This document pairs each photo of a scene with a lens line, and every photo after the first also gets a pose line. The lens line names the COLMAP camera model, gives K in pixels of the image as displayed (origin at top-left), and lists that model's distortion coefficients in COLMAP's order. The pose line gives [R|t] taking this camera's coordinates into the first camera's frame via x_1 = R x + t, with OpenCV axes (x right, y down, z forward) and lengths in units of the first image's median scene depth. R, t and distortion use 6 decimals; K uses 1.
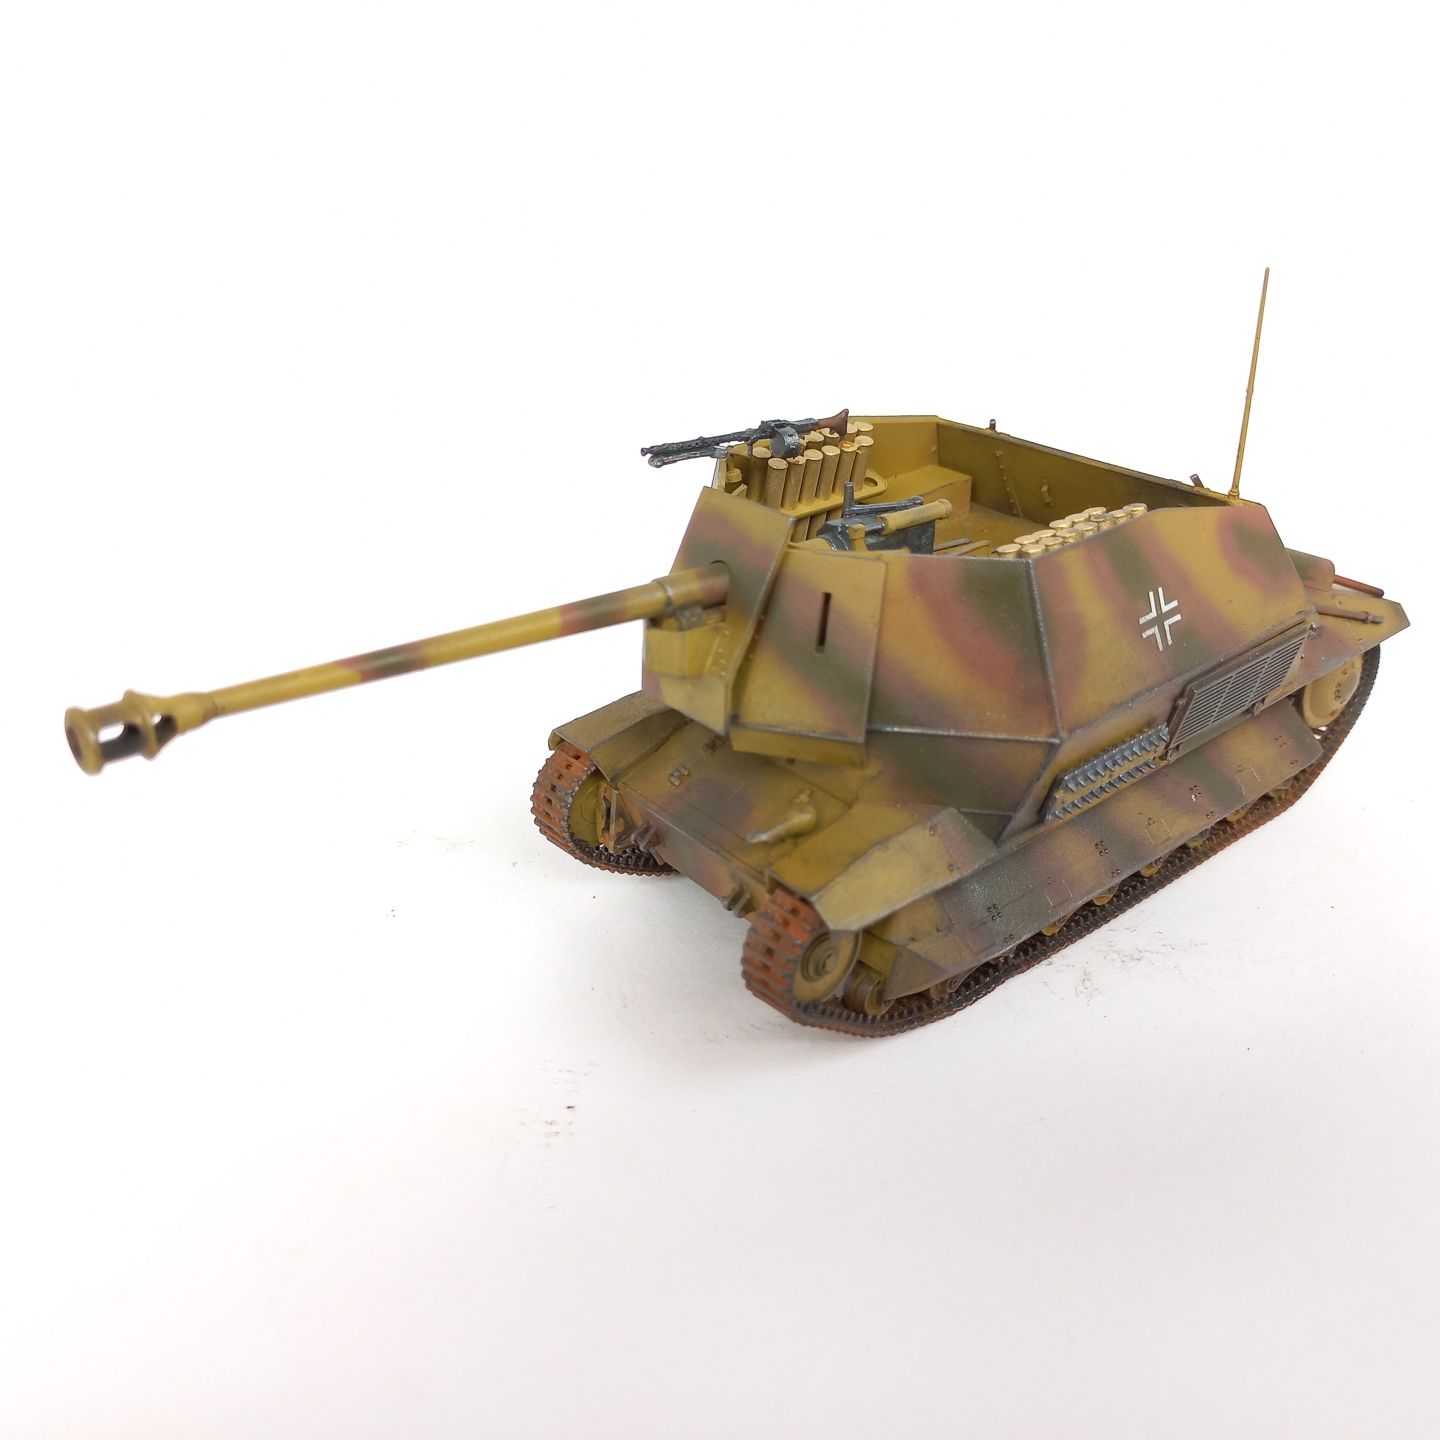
lens RADIAL K [[1391.8, 0, 729.6], [0, 1391.8, 719.9], [0, 0, 1]] dist [0.103250, -0.203724]
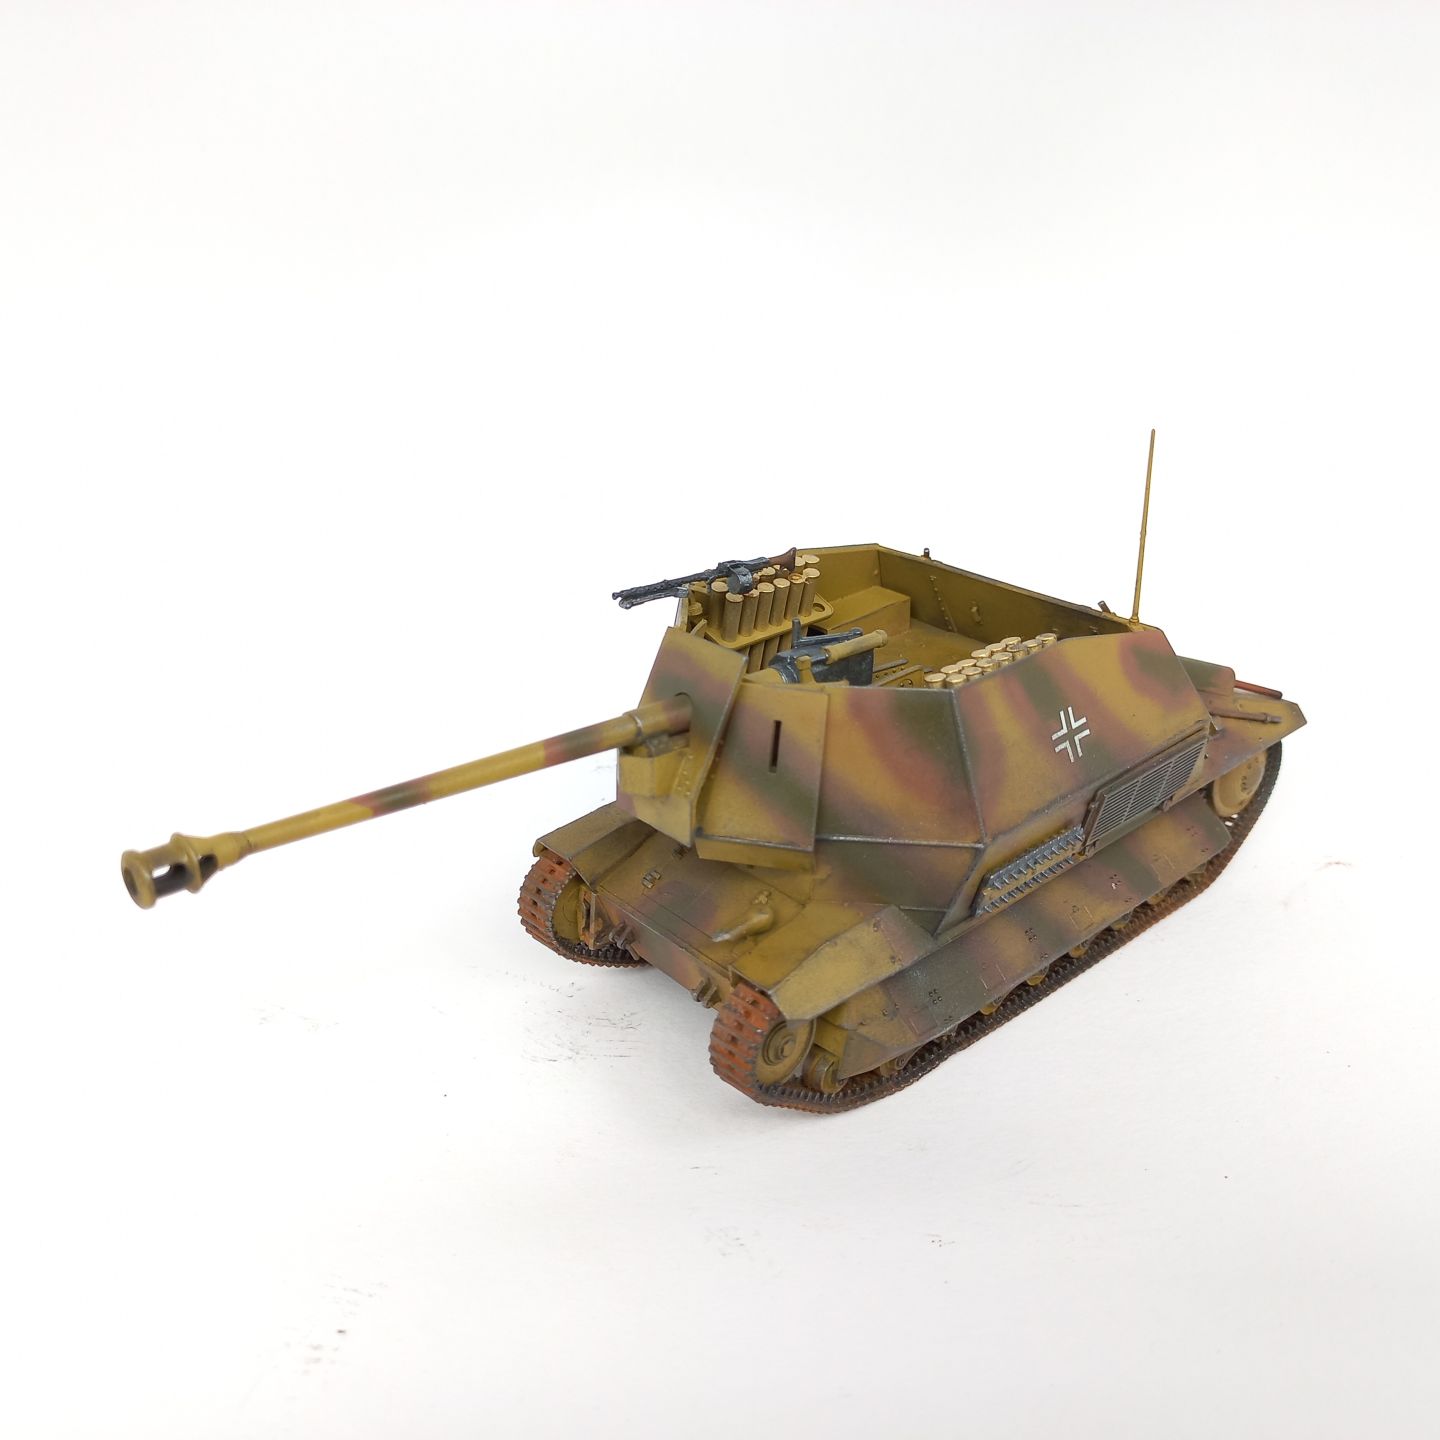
lens RADIAL K [[1391.8, 0, 729.6], [0, 1391.8, 719.9], [0, 0, 1]] dist [0.103250, -0.203724]
pose [[0.999627, -0.020405, 0.018174, 0.009056], [0.021154, 0.998893, -0.042021, -0.041023], [-0.017297, 0.042389, 0.998951, -0.128593]]
